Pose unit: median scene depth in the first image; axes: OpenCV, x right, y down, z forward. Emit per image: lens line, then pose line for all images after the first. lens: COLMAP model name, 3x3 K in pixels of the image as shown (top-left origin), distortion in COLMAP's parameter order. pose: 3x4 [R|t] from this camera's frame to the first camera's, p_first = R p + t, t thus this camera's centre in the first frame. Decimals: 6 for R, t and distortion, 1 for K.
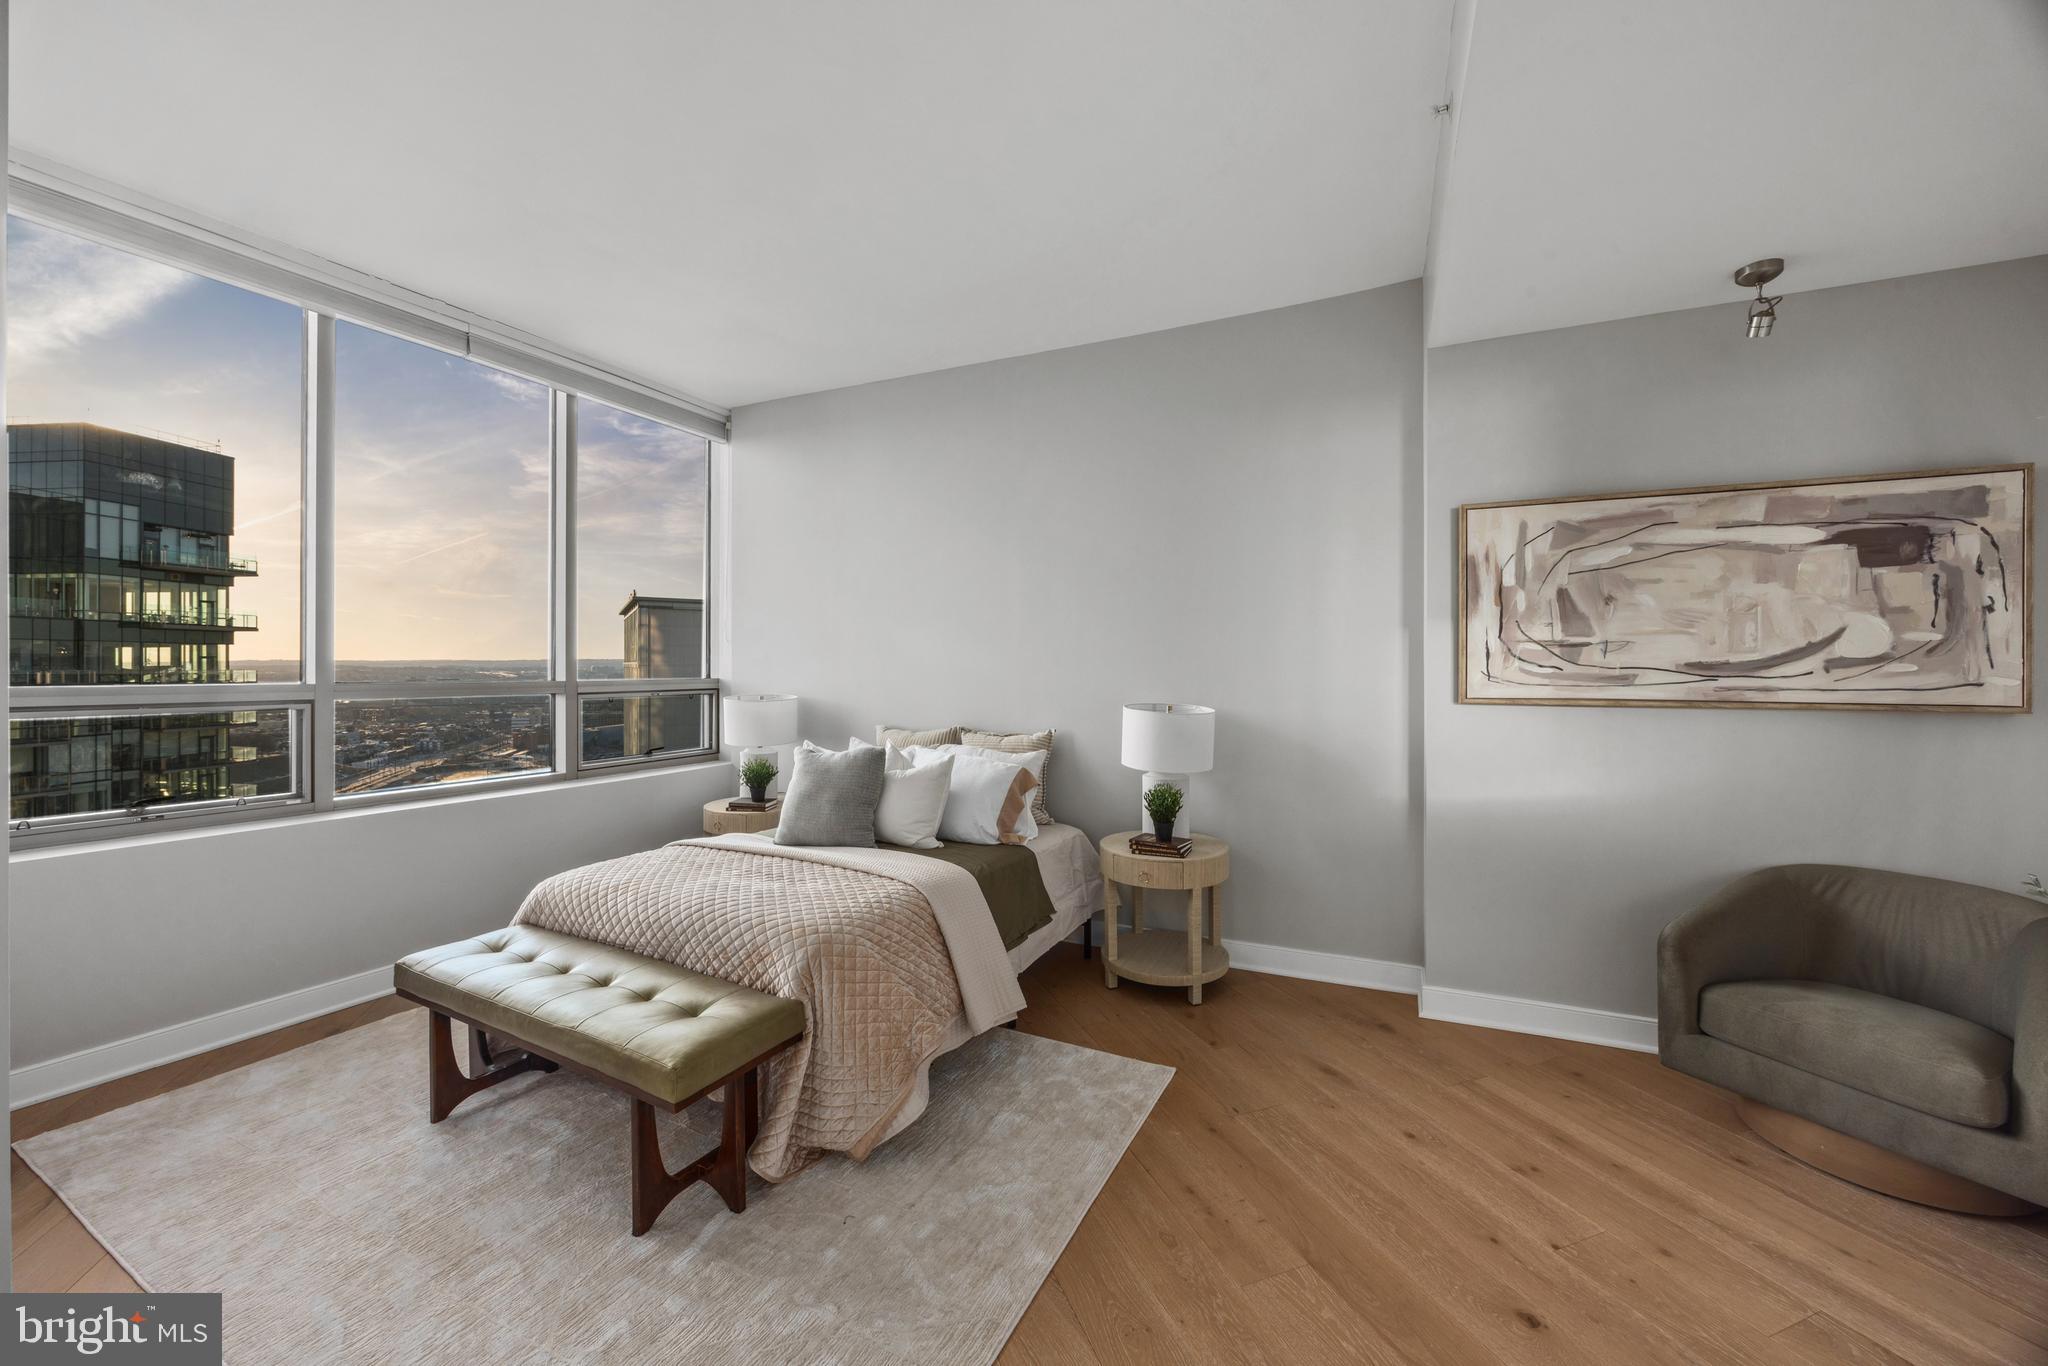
lens RADIAL K [[786.8, 0, 1023.6], [0, 786.8, 661.6], [0, 0, 1]] dist [-0.001431, 0.000013]
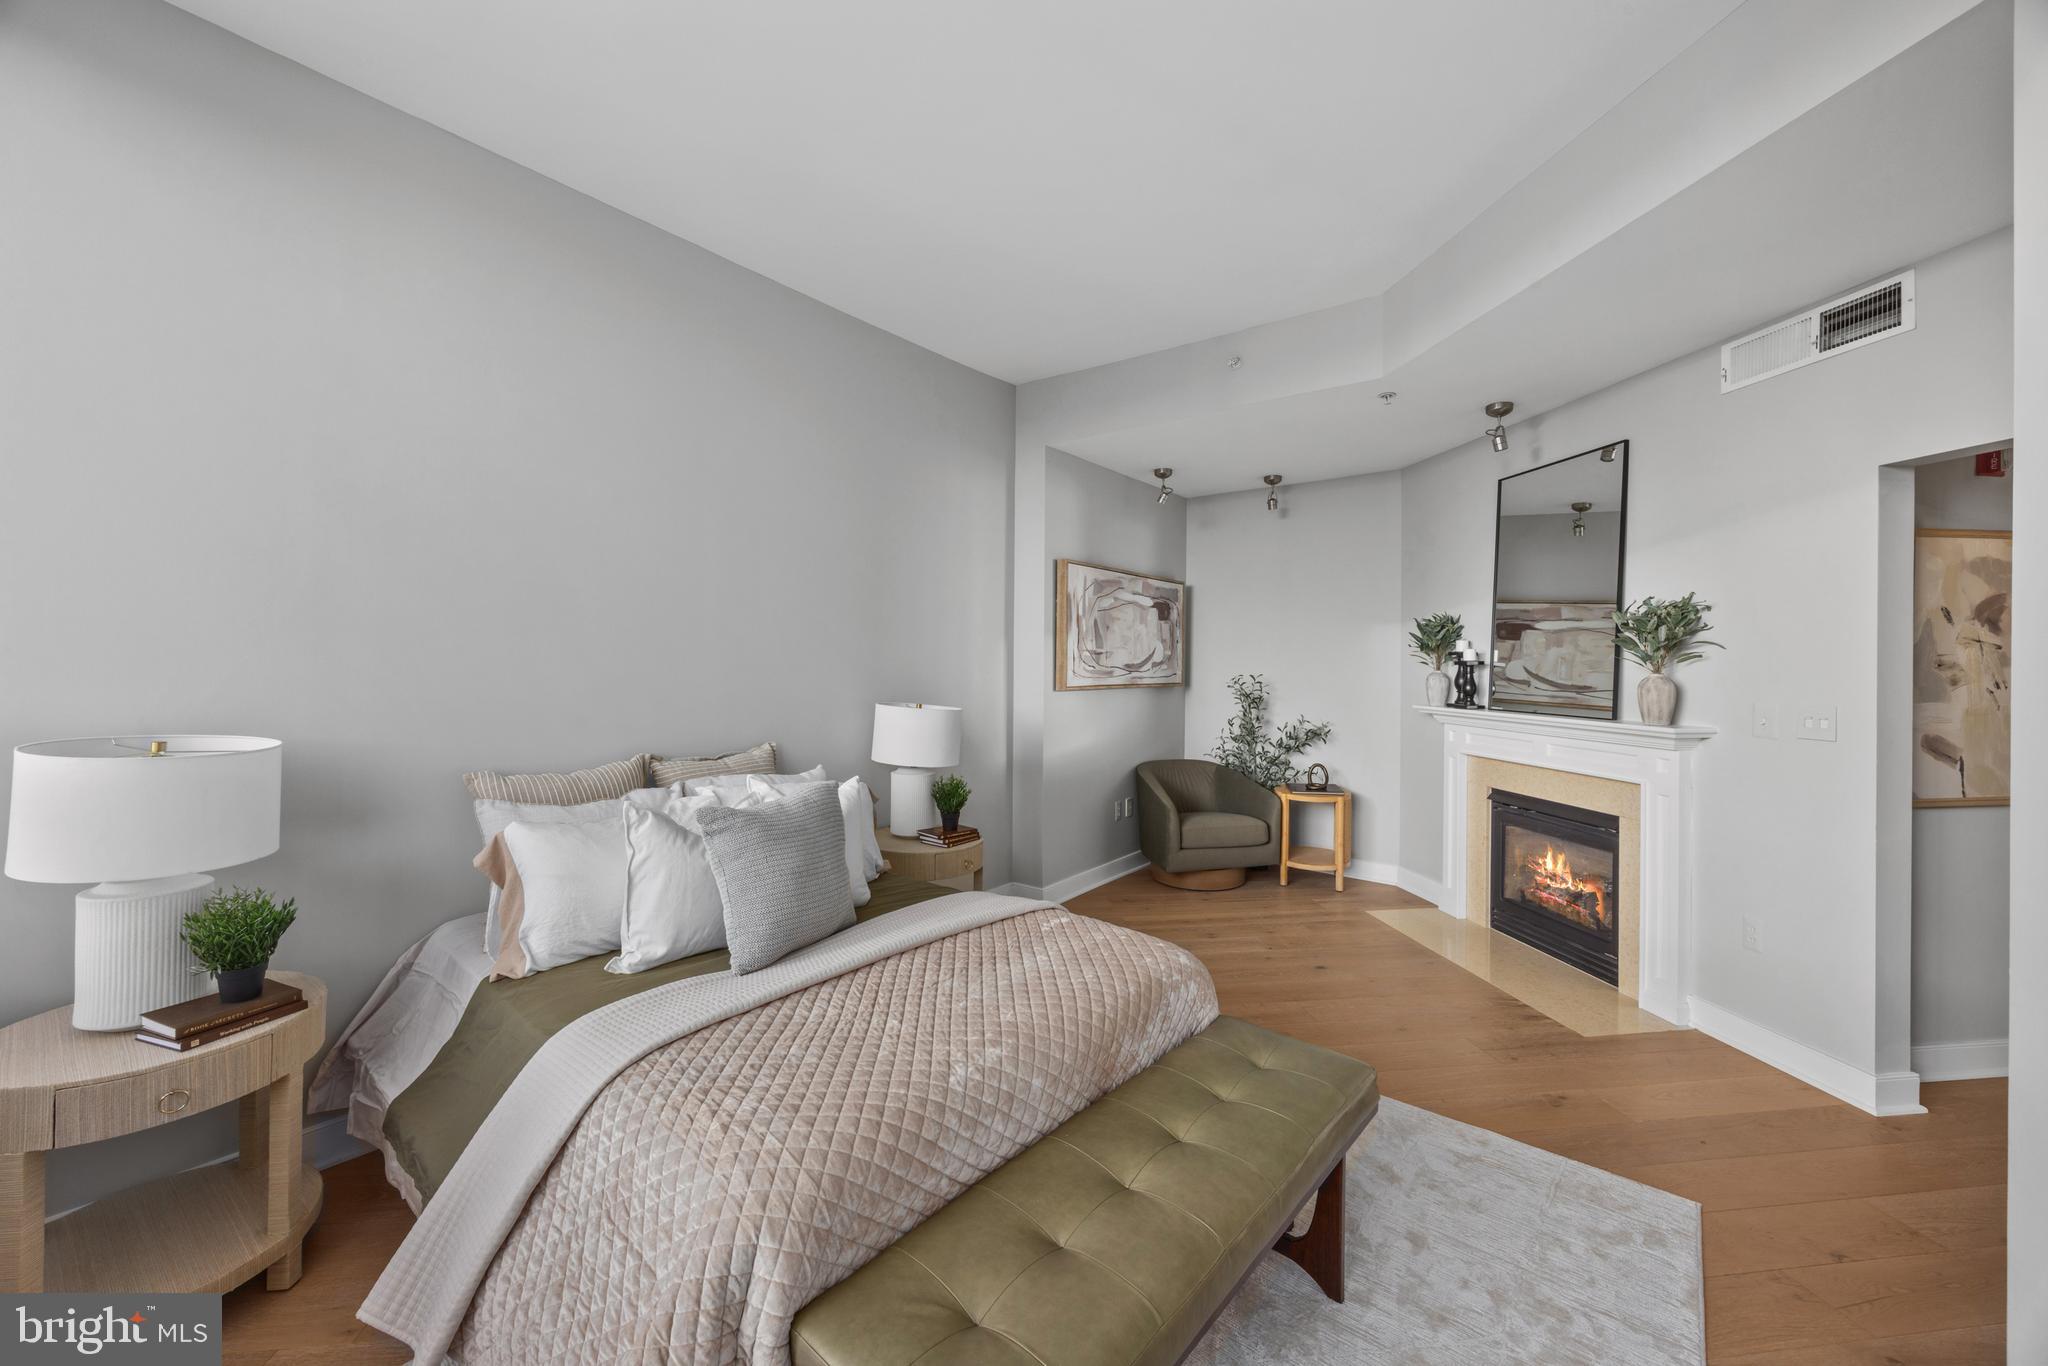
lens RADIAL K [[786.8, 0, 1023.6], [0, 786.8, 661.6], [0, 0, 1]] dist [-0.001431, 0.000013]
pose [[0.215850, 0.013742, 0.976330, -0.996990], [0.005074, 0.999872, -0.015195, 0.021688], [-0.976413, 0.008234, 0.215753, 0.808539]]
